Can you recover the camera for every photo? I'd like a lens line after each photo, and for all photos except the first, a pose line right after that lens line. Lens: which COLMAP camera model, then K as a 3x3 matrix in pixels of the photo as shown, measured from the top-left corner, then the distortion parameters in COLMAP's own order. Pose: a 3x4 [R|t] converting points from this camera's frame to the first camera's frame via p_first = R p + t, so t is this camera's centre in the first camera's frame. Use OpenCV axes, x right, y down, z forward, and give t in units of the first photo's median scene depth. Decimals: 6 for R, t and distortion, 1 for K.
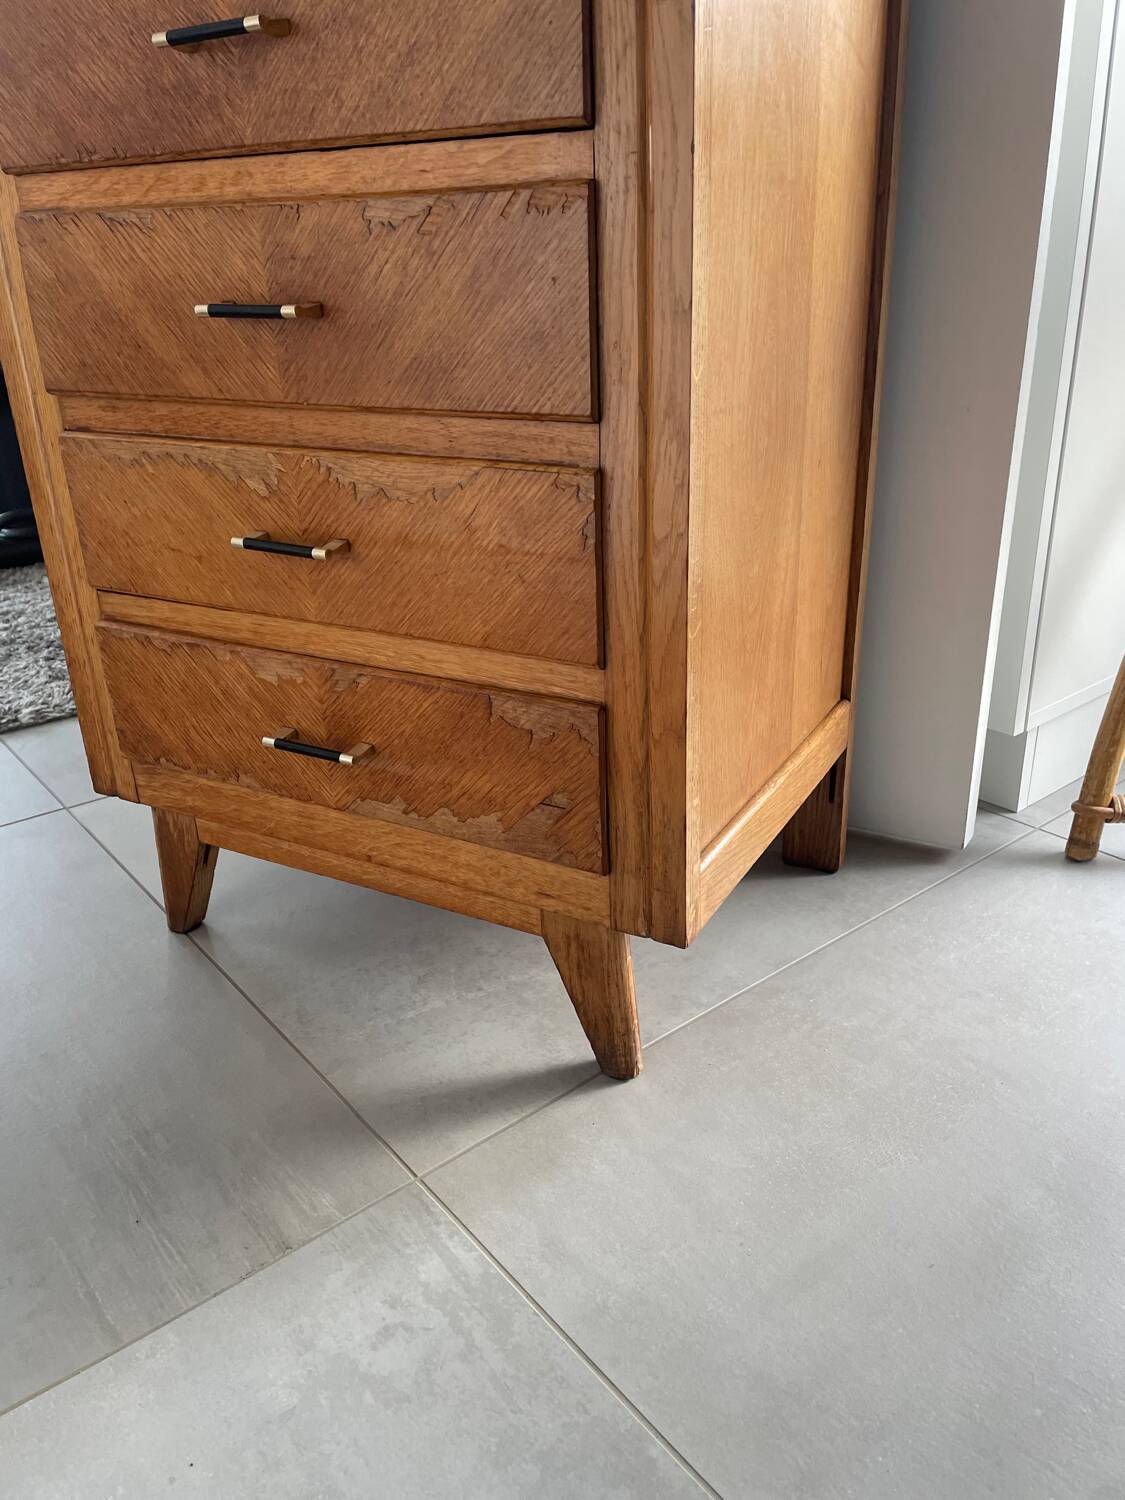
lens RADIAL K [[1131.0, 0, 575.0], [0, 1131.0, 737.9], [0, 0, 1]] dist [0.098156, -0.126153]
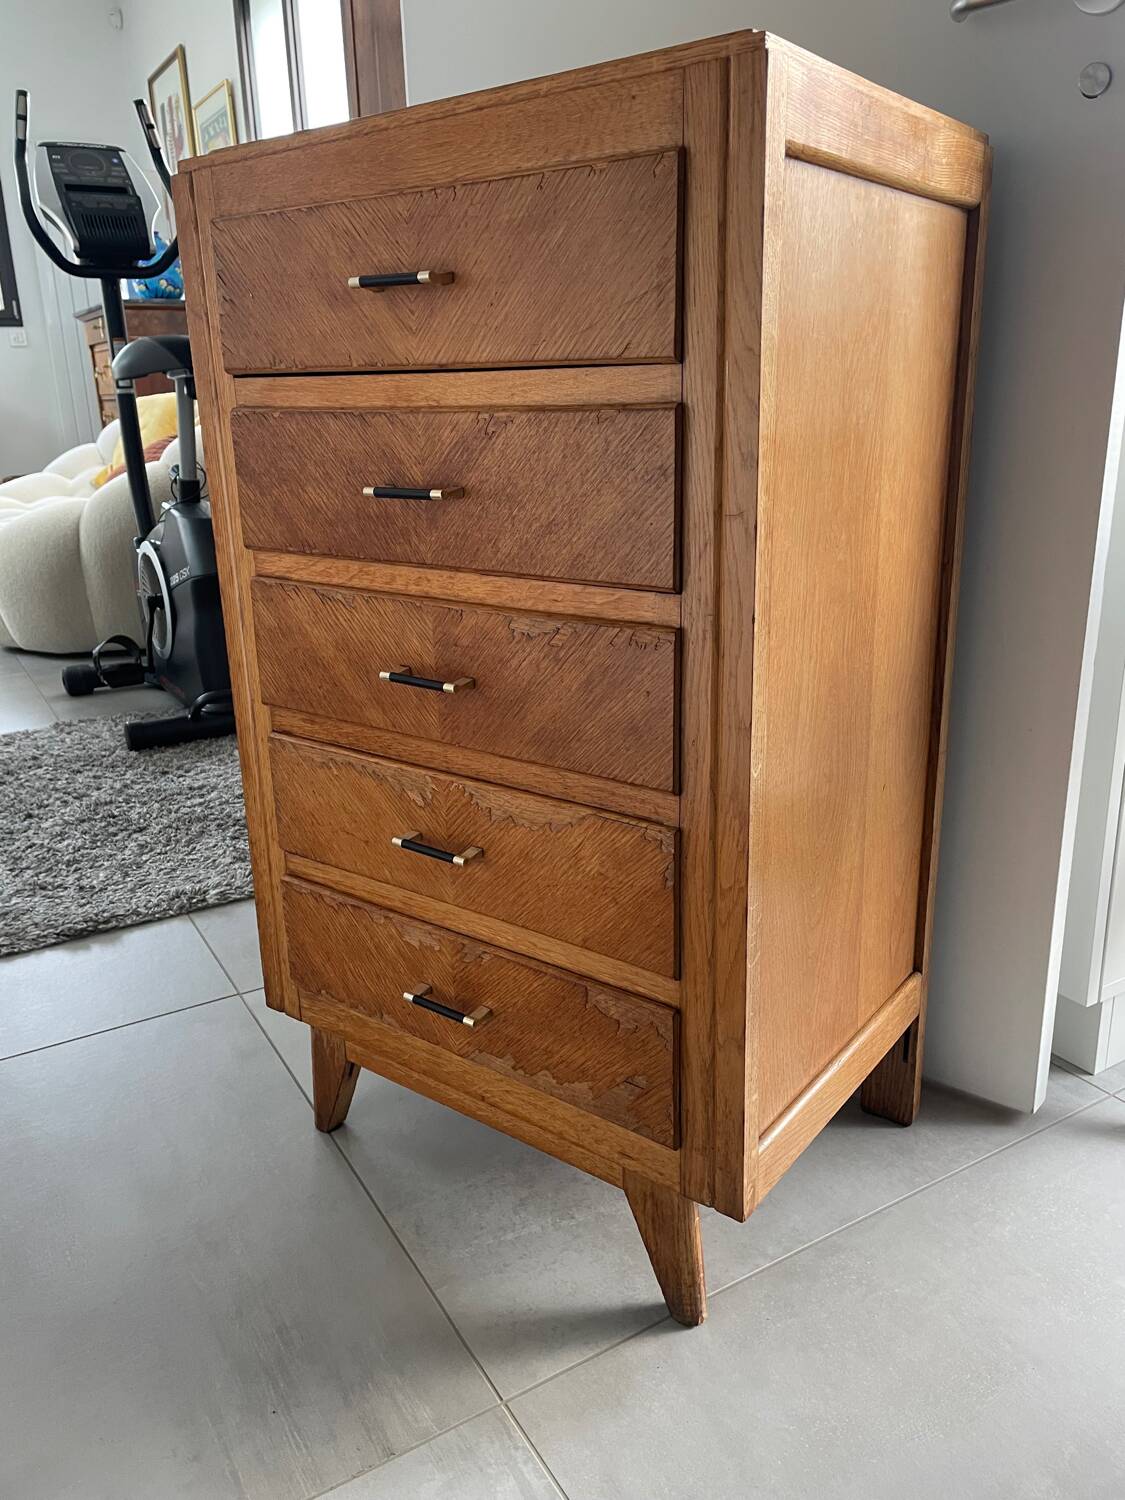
lens RADIAL K [[1131.0, 0, 575.0], [0, 1131.0, 737.9], [0, 0, 1]] dist [0.098156, -0.126153]
pose [[0.990389, 0.046952, -0.130095, 0.055605], [-0.059723, 0.993581, -0.096069, -0.177338], [0.124749, 0.102915, 0.986836, -0.218945]]
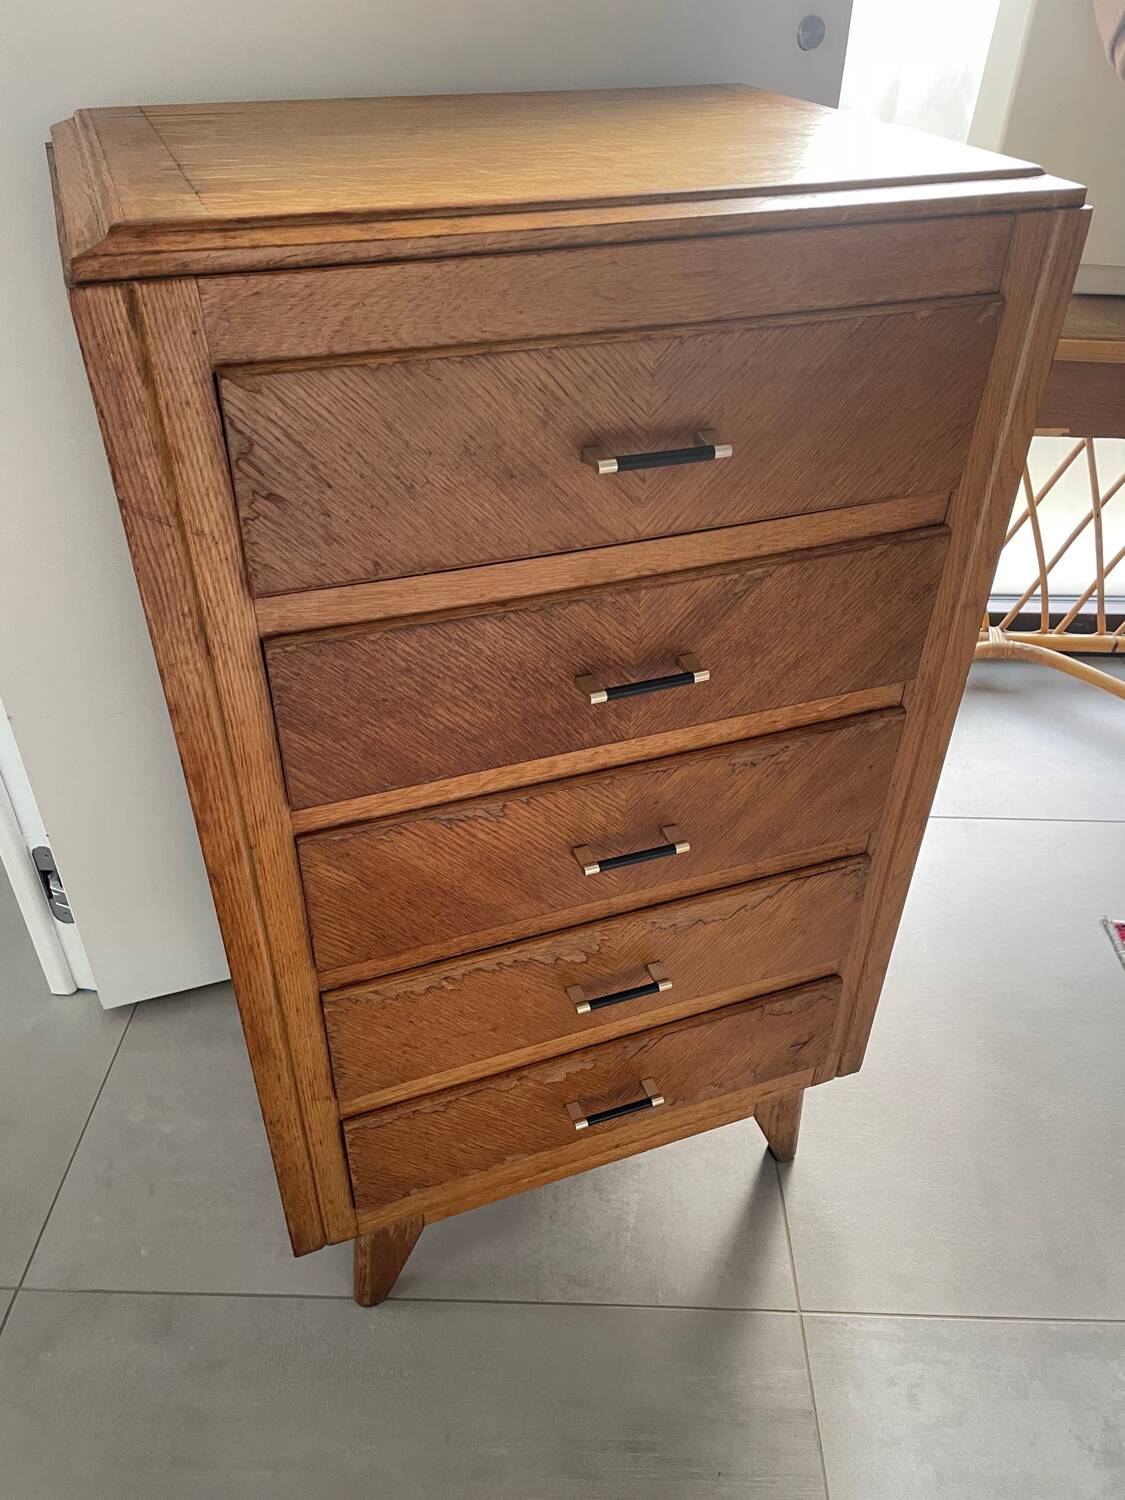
lens RADIAL K [[1138.1, 0, 556.7], [0, 1138.1, 767.9], [0, 0, 1]] dist [0.101640, -0.138345]
pose [[0.647094, -0.430079, 0.629524, -0.932151], [0.263964, 0.901017, 0.344226, -0.793388], [-0.715256, -0.056575, 0.696568, 0.233016]]
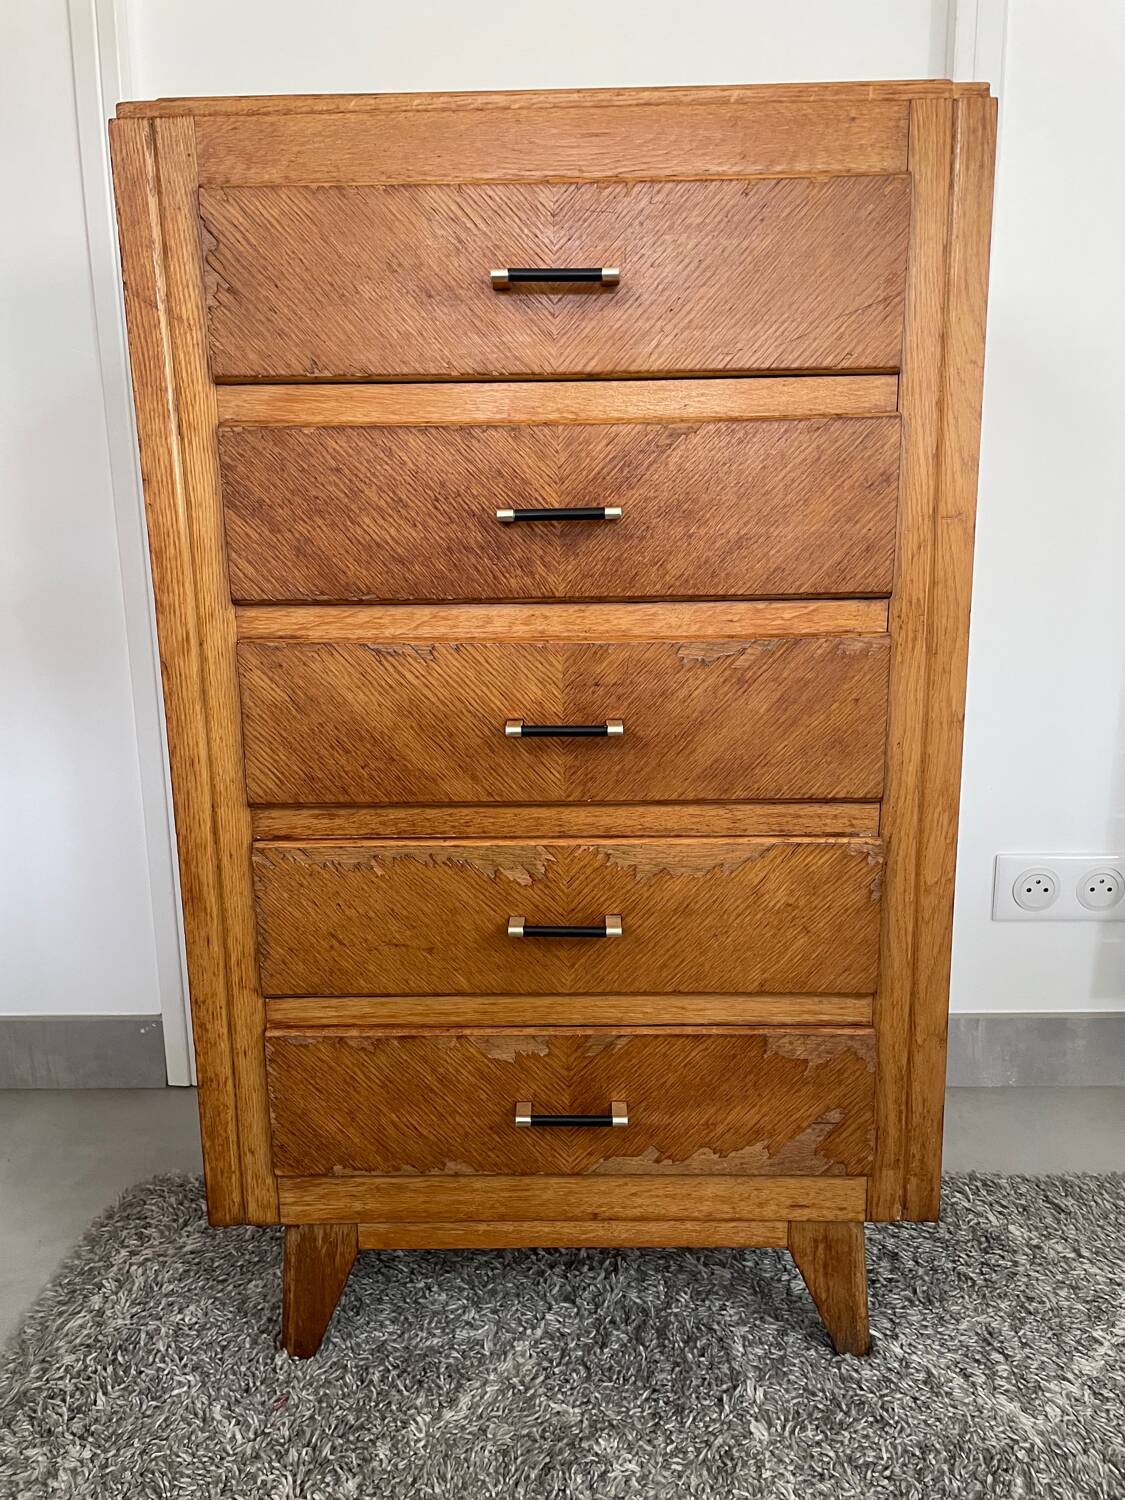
lens RADIAL K [[1141.6, 0, 563.8], [0, 1141.6, 745.3], [0, 0, 1]] dist [0.090319, -0.113981]
pose [[0.882819, -0.082113, 0.462481, -0.731883], [0.172519, 0.972469, -0.156655, -0.165245], [-0.436885, 0.218084, 0.872680, 0.019916]]
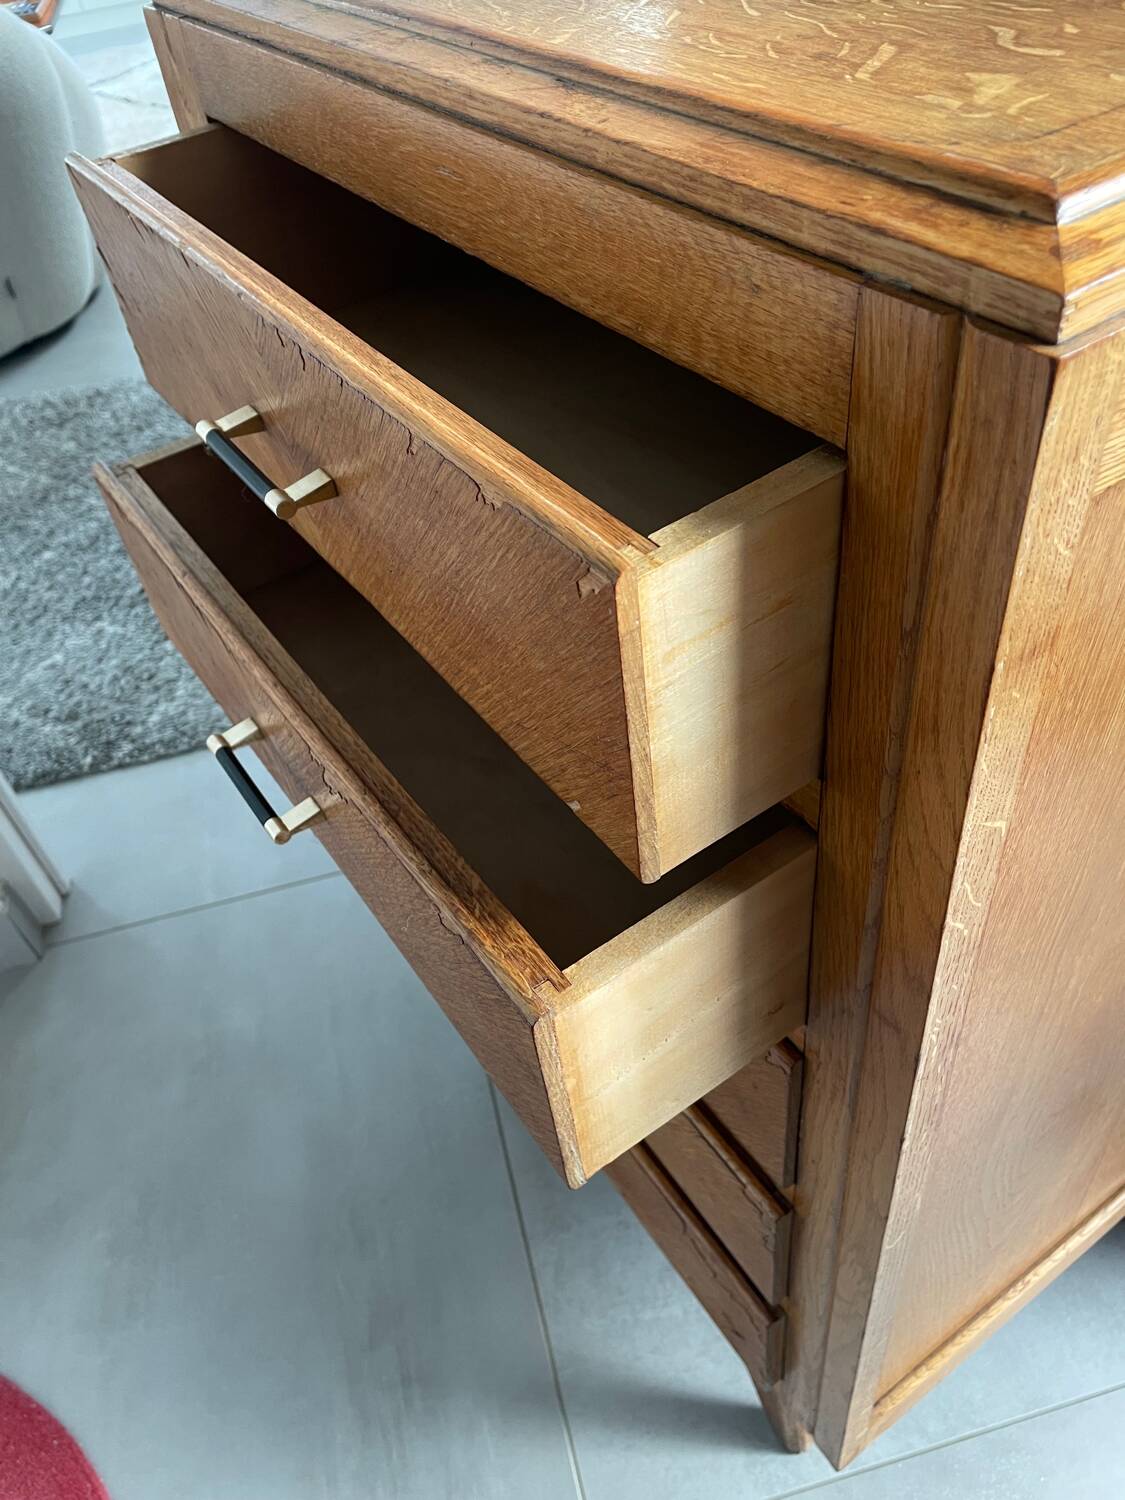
lens RADIAL K [[1141.6, 0, 563.8], [0, 1141.6, 745.3], [0, 0, 1]] dist [0.090319, -0.113981]
pose [[0.889860, 0.268764, -0.368666, 0.085833], [-0.101577, 0.904494, 0.414214, -0.787630], [0.444782, -0.331145, 0.832173, 0.233321]]
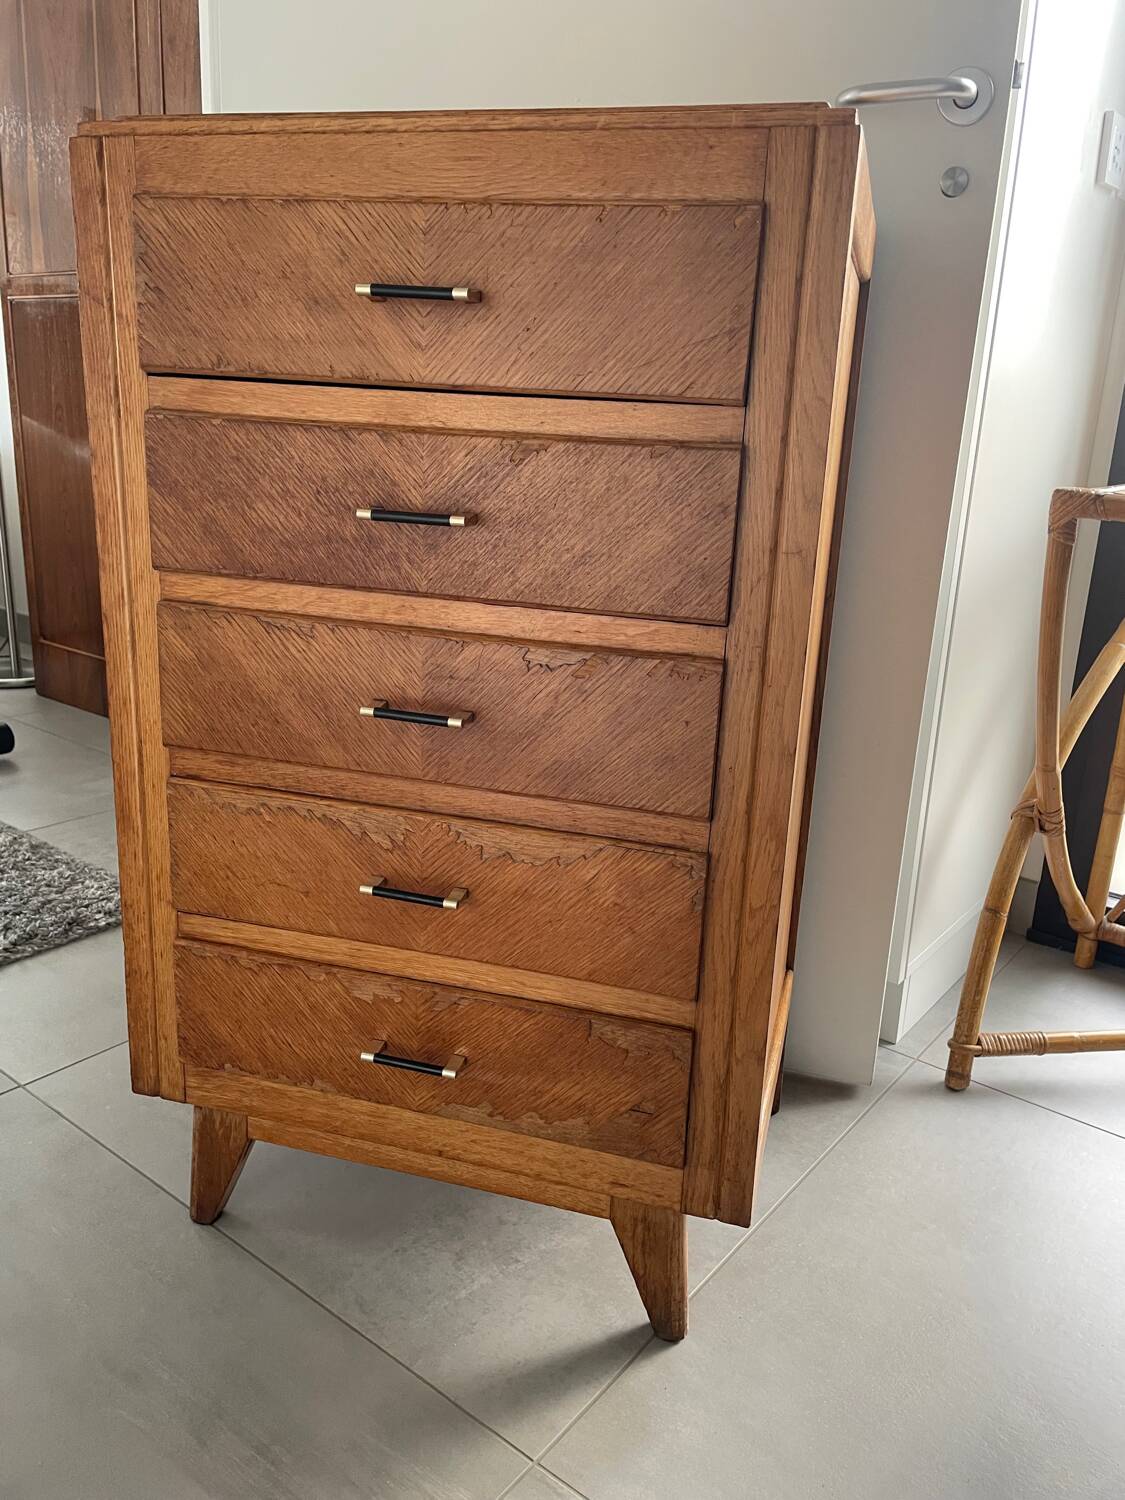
lens RADIAL K [[1131.0, 0, 575.0], [0, 1131.0, 737.9], [0, 0, 1]] dist [0.098156, -0.126153]
pose [[0.970341, 0.010473, 0.241512, -0.370384], [0.018845, 0.992743, -0.118767, -0.183847], [-0.241003, 0.119796, 0.963102, -0.185101]]
